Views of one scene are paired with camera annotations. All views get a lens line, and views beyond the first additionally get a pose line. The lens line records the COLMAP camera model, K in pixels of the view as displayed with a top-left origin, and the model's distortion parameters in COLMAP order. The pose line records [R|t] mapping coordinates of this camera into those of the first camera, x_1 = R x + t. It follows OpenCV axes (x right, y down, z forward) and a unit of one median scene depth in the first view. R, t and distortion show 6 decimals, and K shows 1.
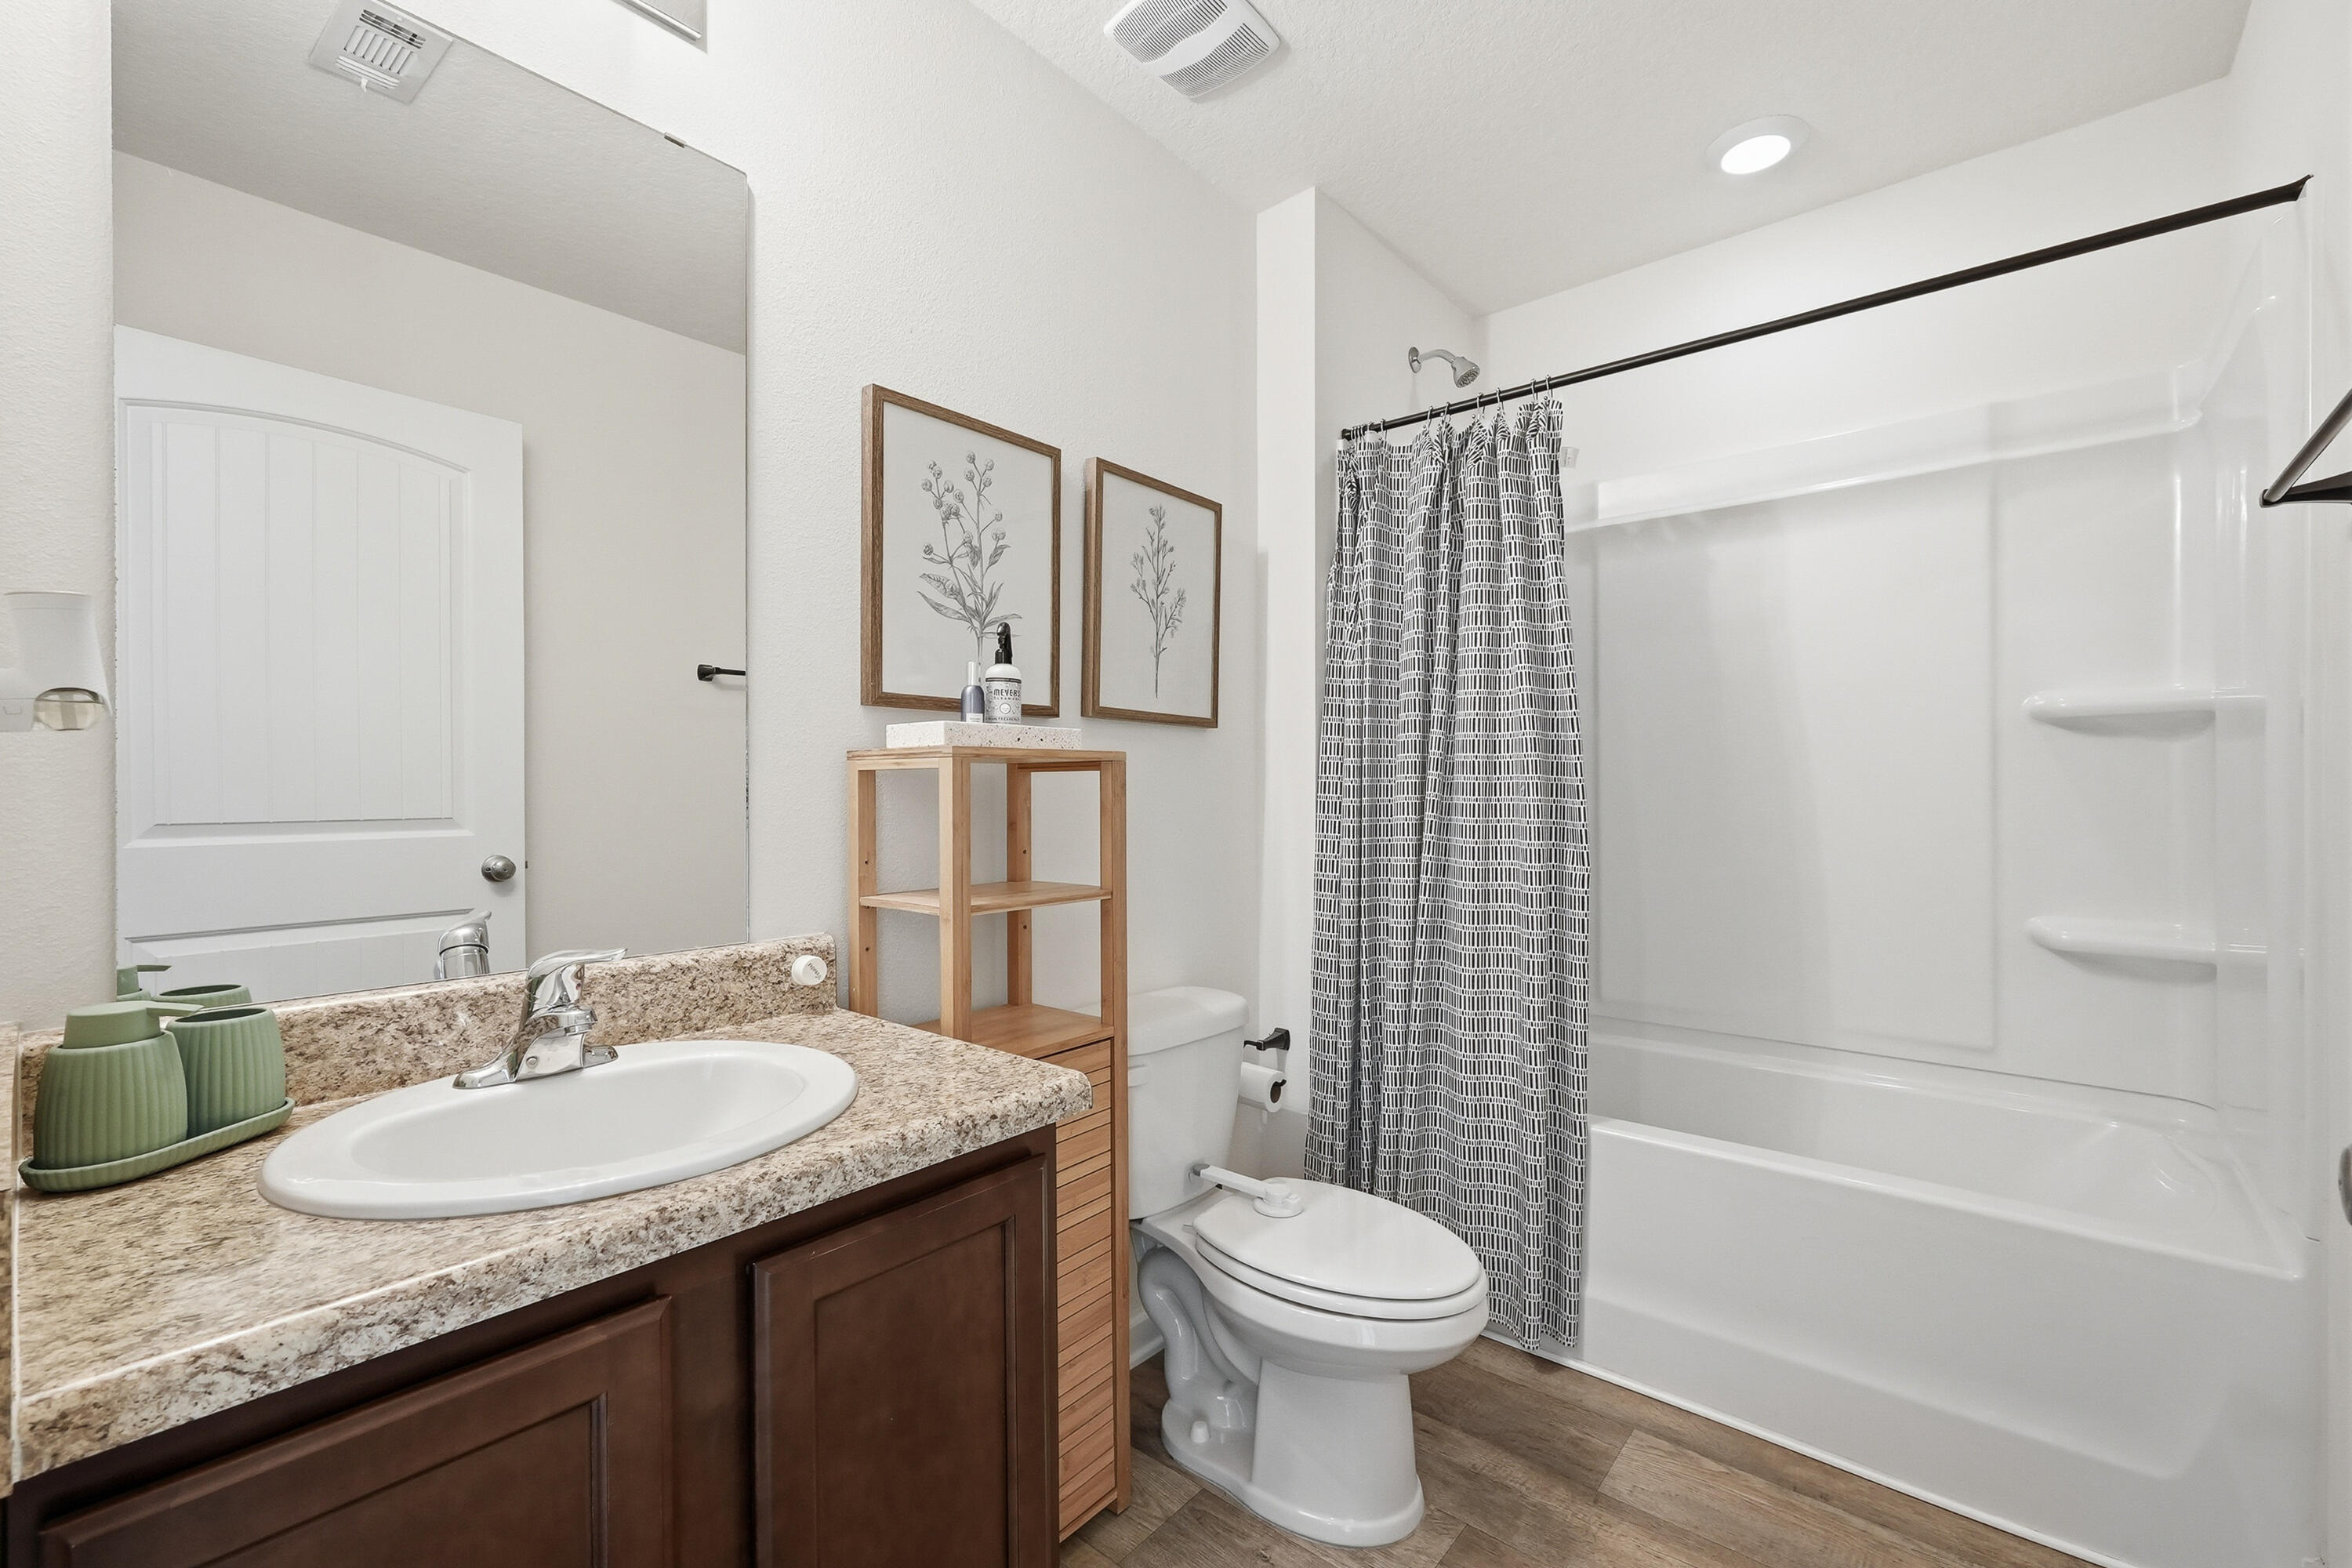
lens RADIAL K [[984.3, 0, 1185.8], [0, 984.3, 791.2], [0, 0, 1]] dist [0.000033, 0.000121]
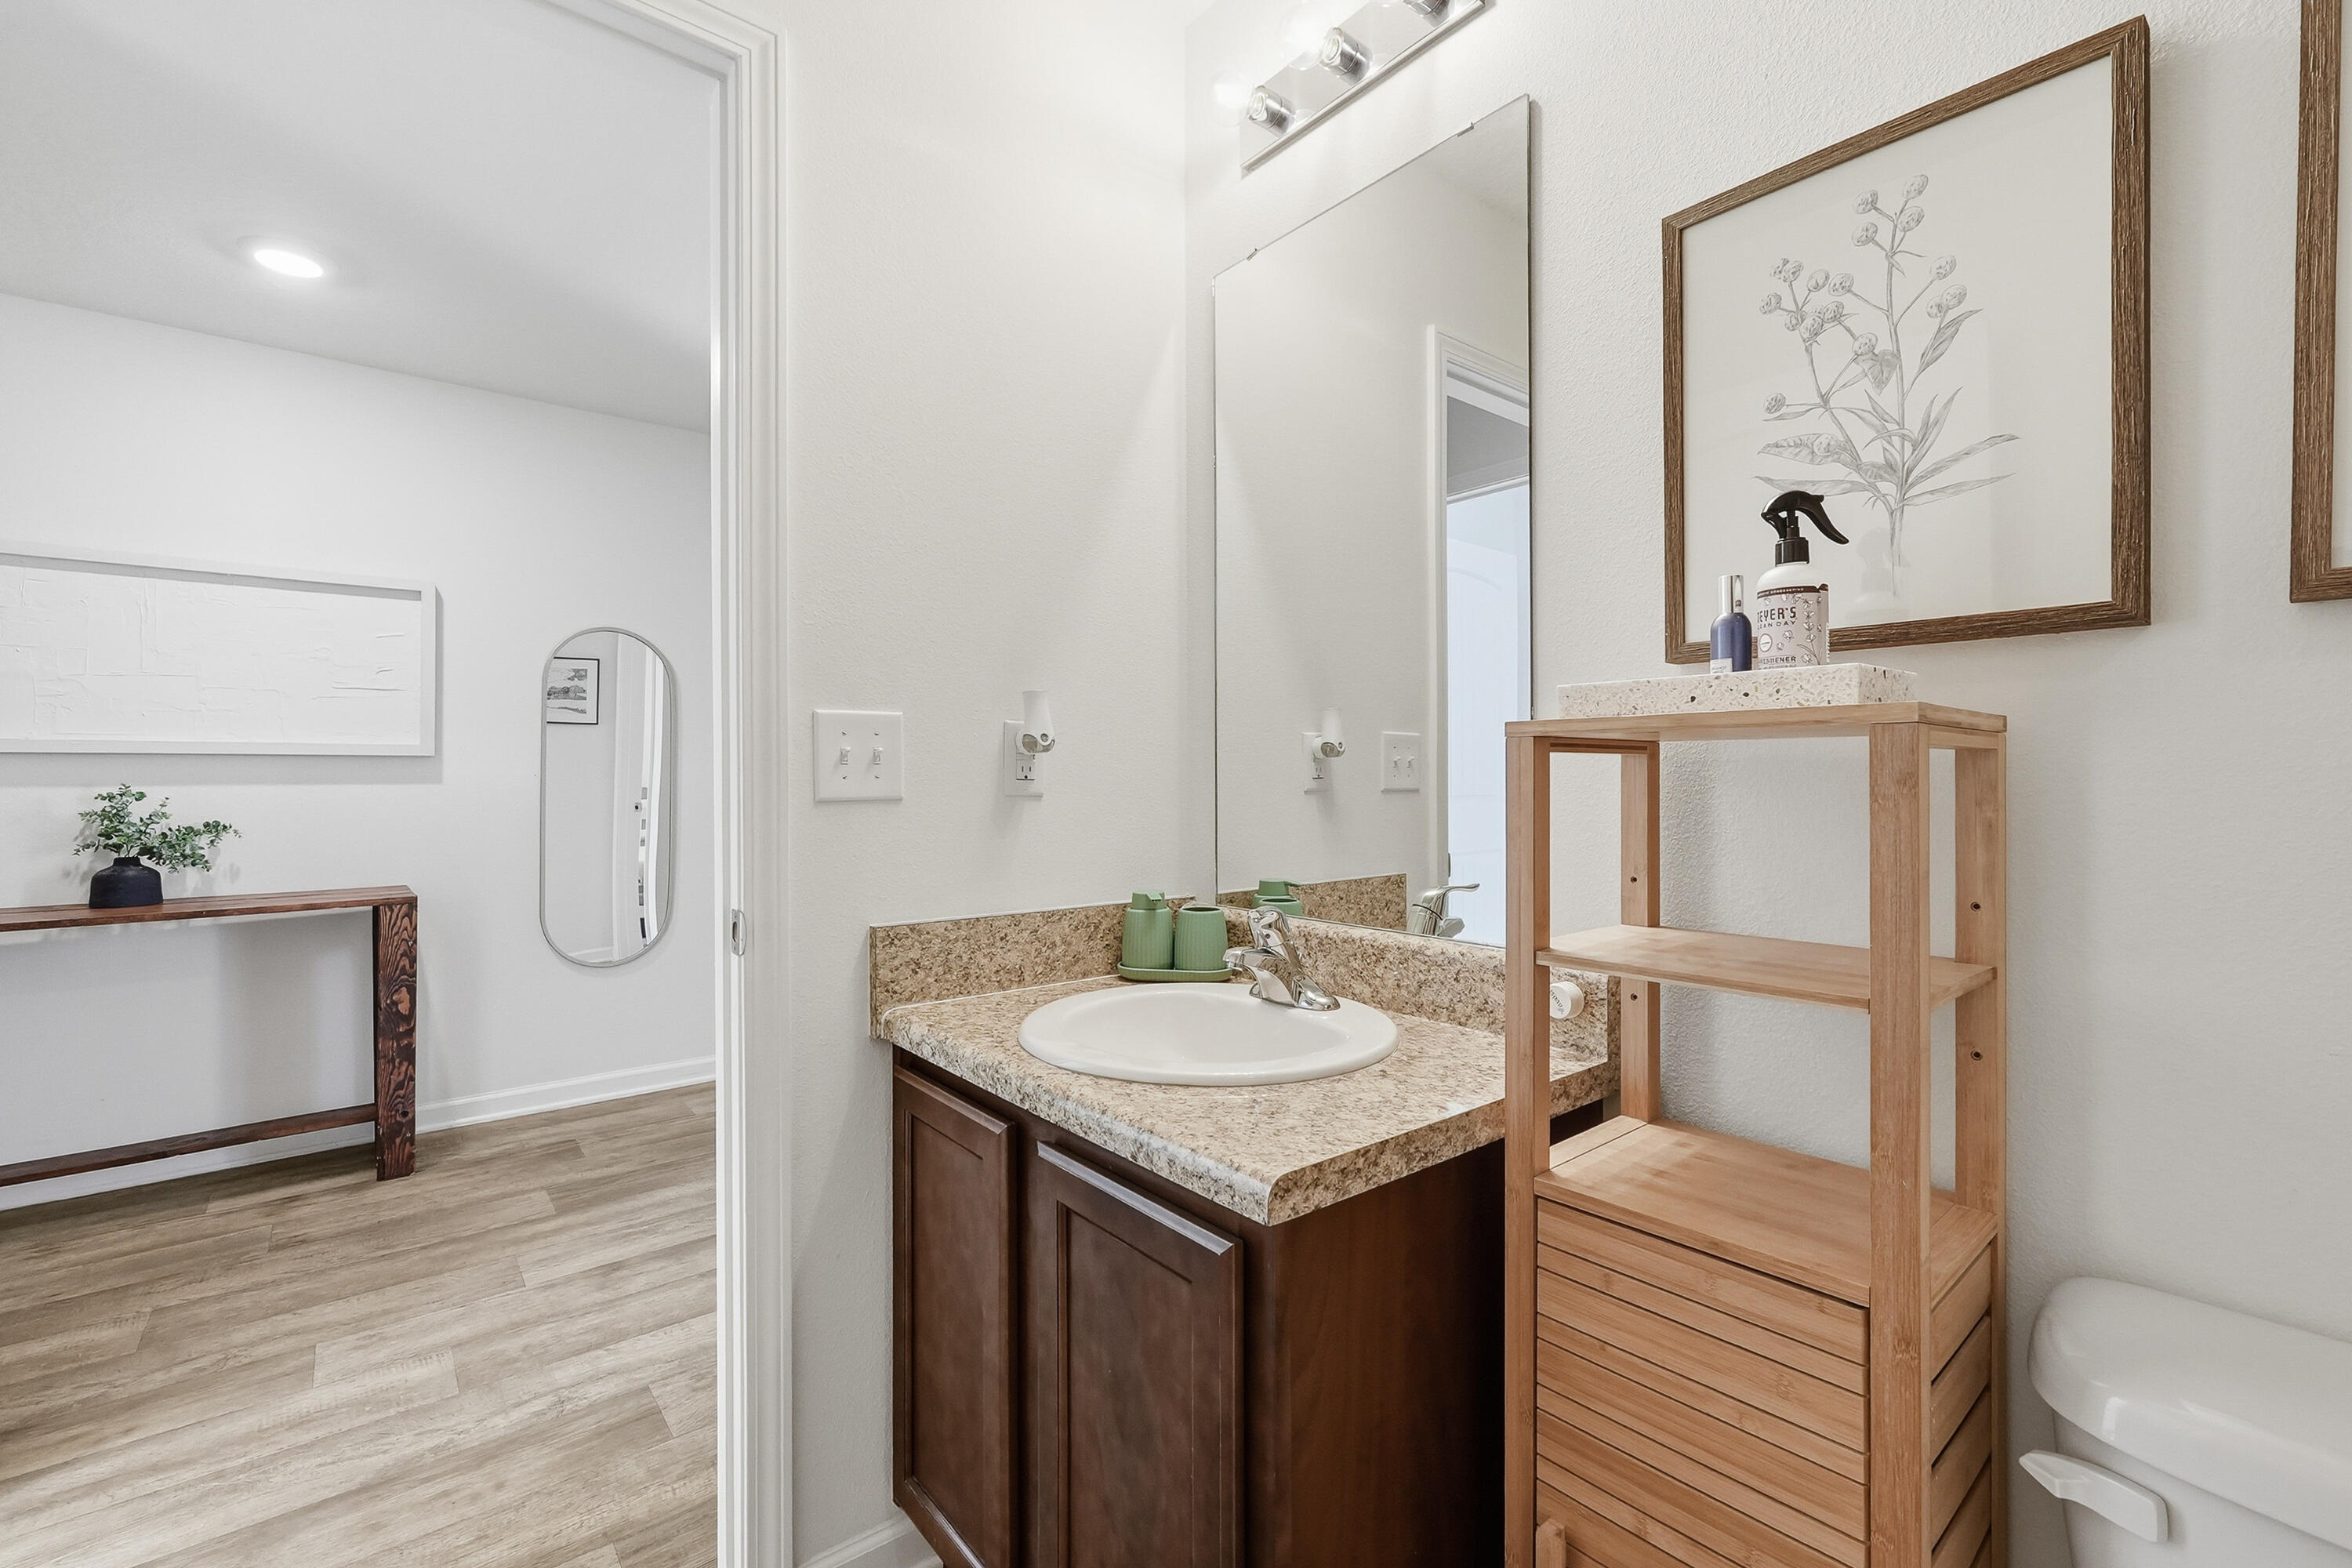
lens RADIAL K [[989.9, 0, 1176.0], [0, 989.9, 784.0], [0, 0, 1]] dist [-0.001466, -0.000117]
pose [[-0.164536, 0.008512, -0.986334, 0.456535], [0.001591, 0.999964, 0.008364, -0.006389], [0.986370, -0.000193, -0.164543, 0.761475]]
